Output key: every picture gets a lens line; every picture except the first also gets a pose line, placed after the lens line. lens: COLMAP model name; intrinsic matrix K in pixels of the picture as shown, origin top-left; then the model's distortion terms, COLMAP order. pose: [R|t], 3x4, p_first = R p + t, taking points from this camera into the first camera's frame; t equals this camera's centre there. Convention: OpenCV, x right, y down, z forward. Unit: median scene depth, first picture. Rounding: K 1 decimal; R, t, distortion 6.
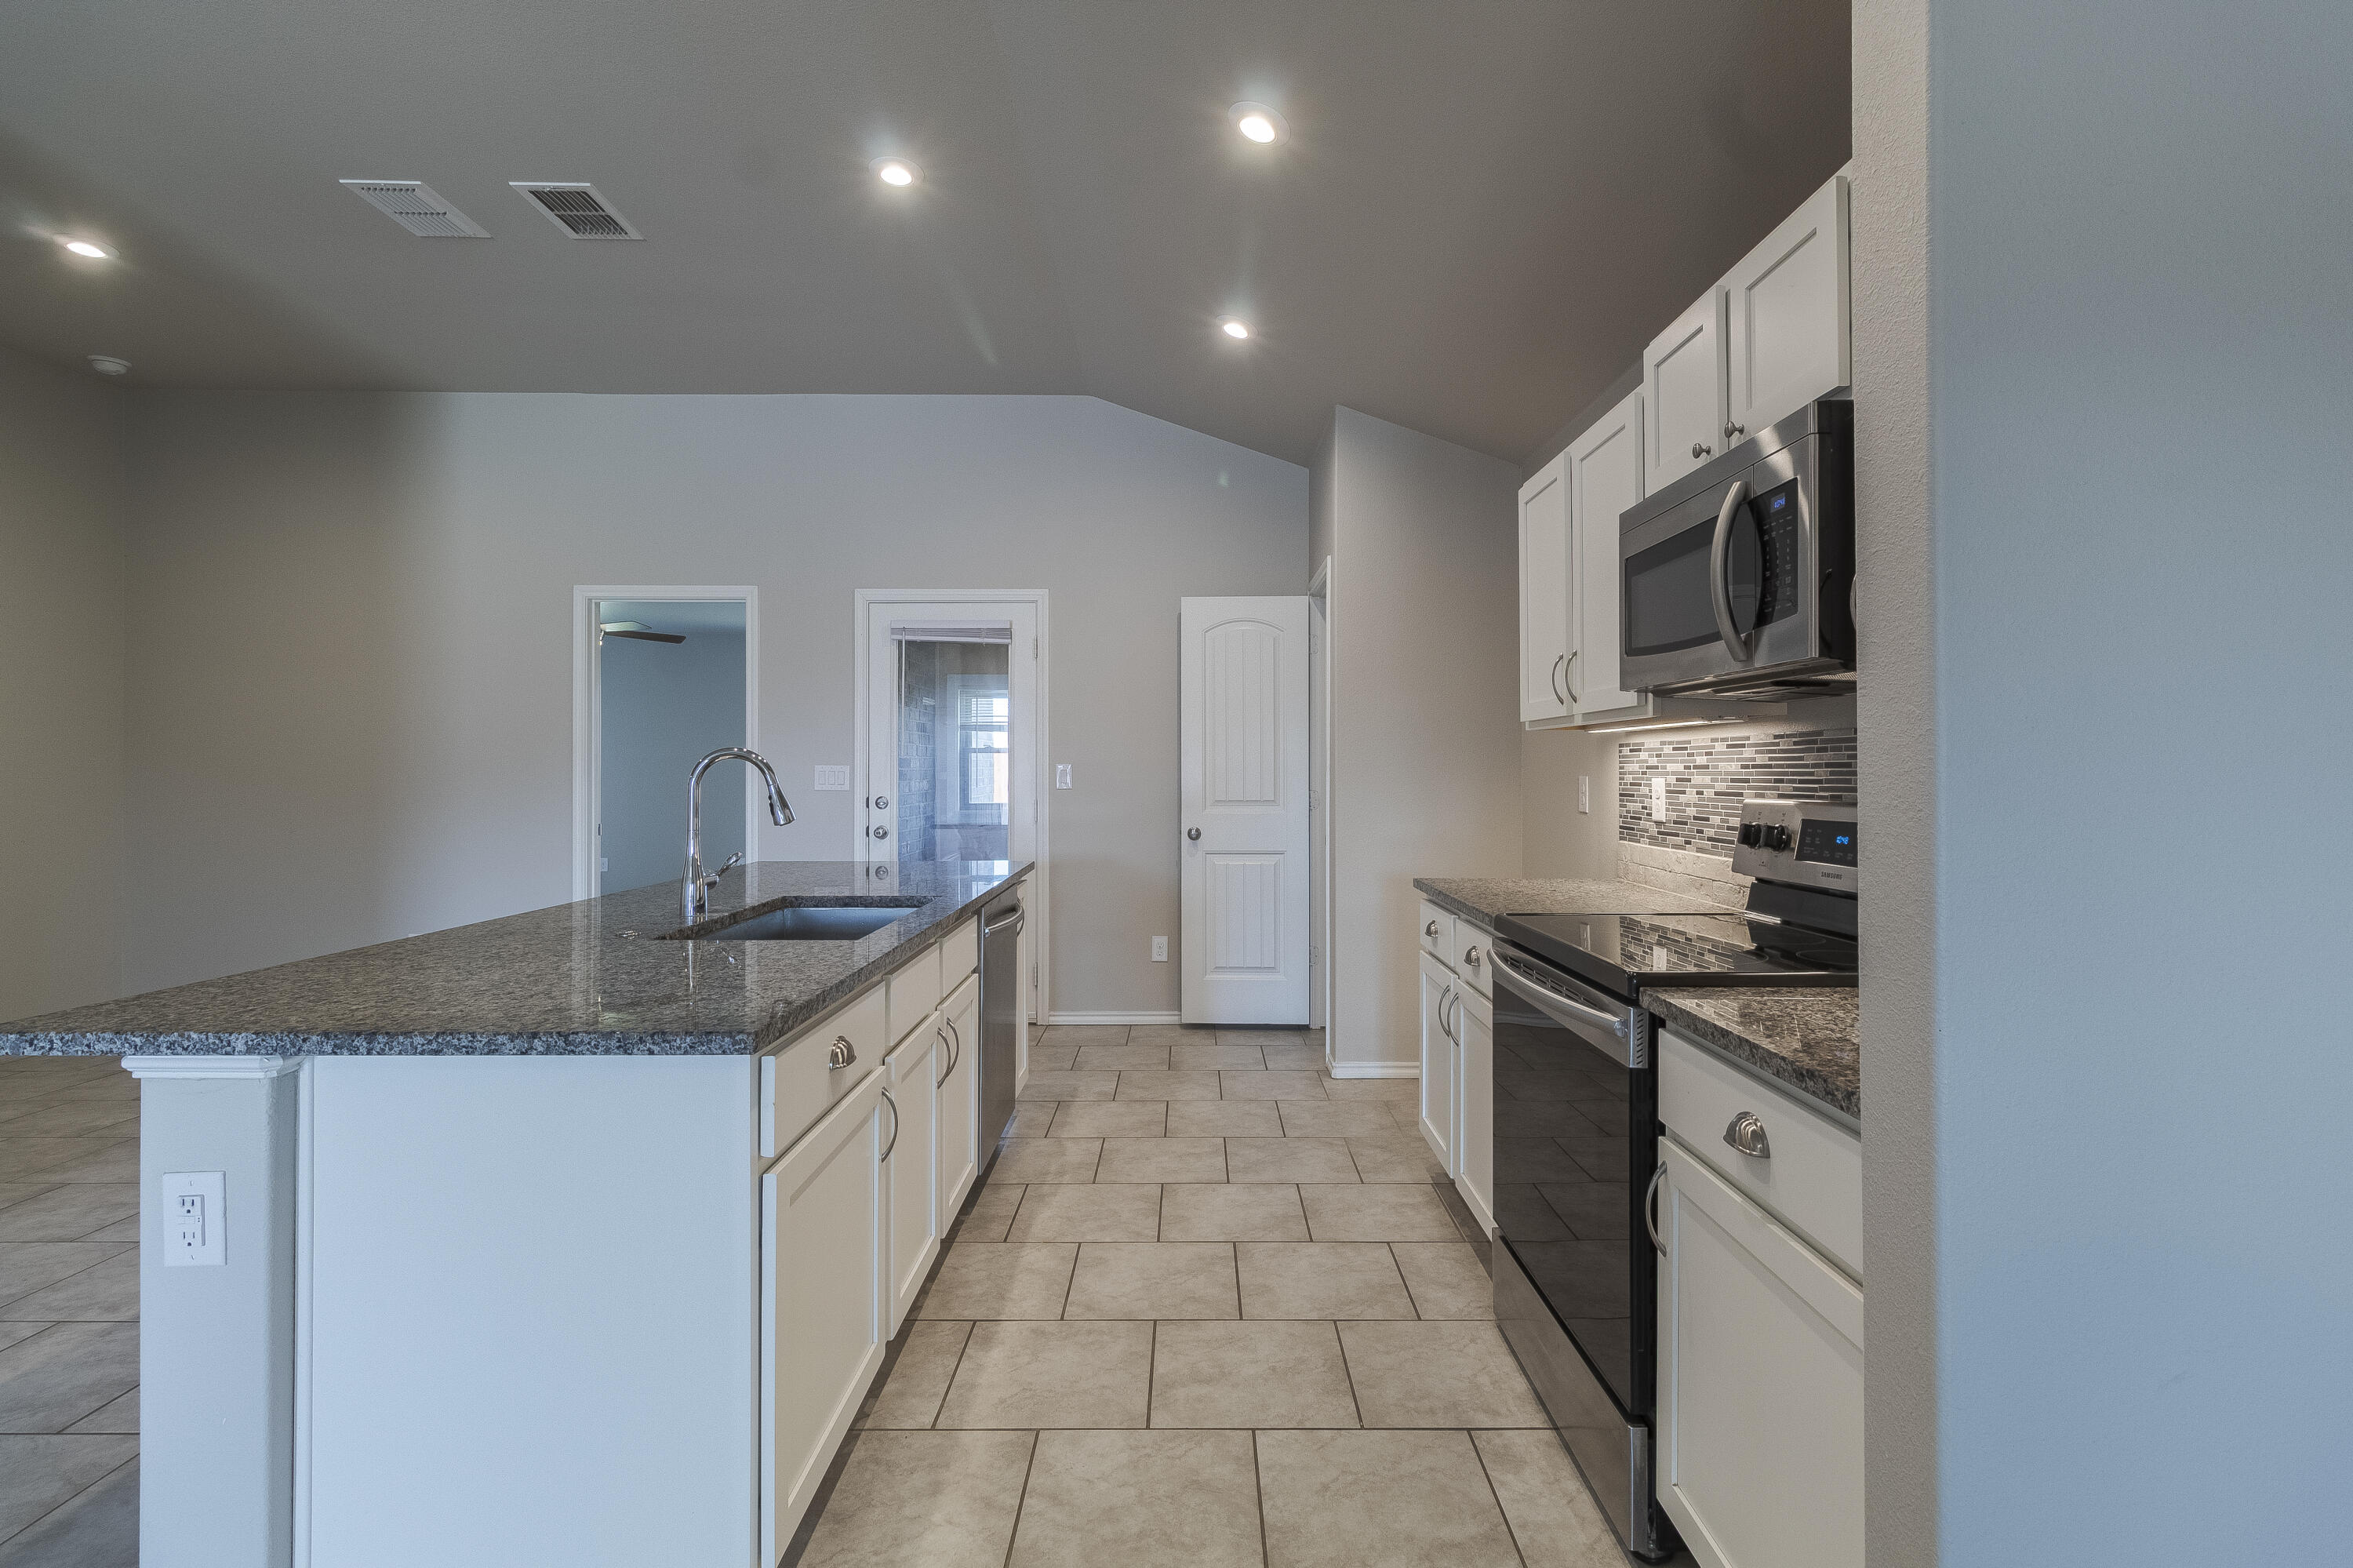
lens RADIAL K [[1107.0, 0, 1179.1], [0, 1107.0, 772.6], [0, 0, 1]] dist [-0.015417, -0.000262]
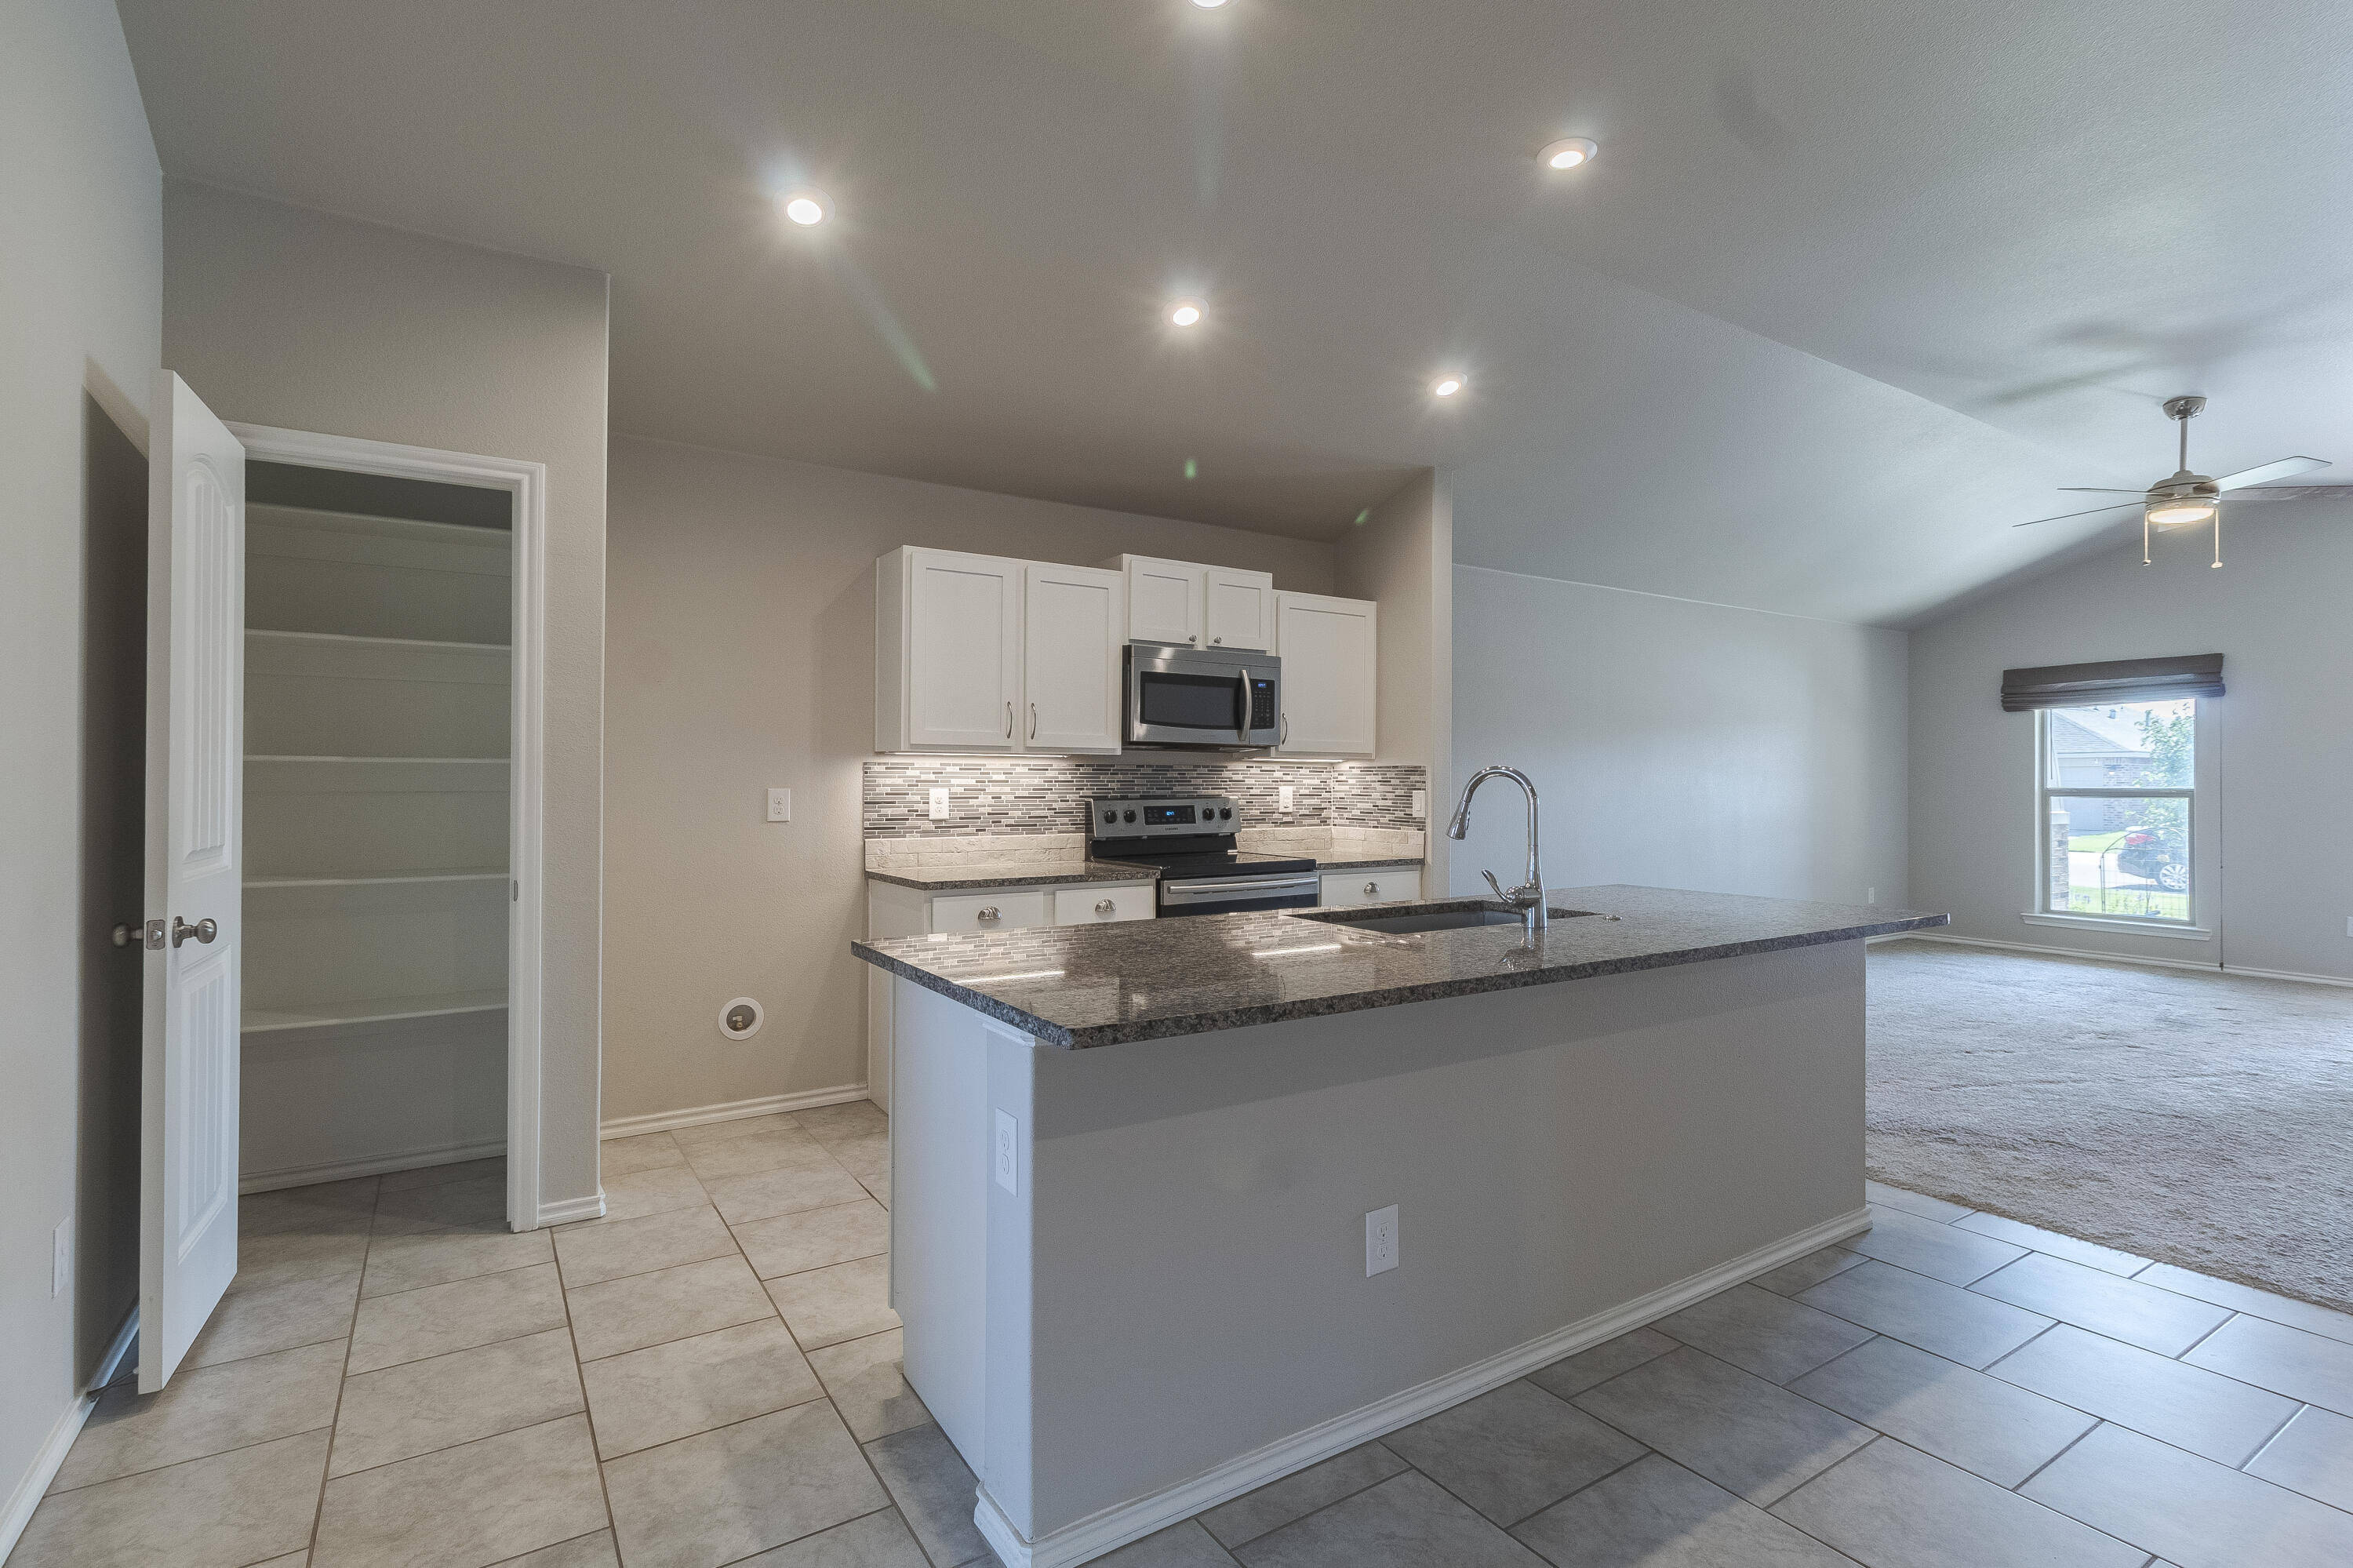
lens RADIAL K [[1107.0, 0, 1173.6], [0, 1107.0, 775.9], [0, 0, 1]] dist [-0.015417, -0.000262]
pose [[-0.540890, 0.003886, 0.841084, -0.969057], [-0.001147, 0.999985, -0.005358, -0.004586], [-0.841093, -0.003863, -0.540877, 1.585702]]
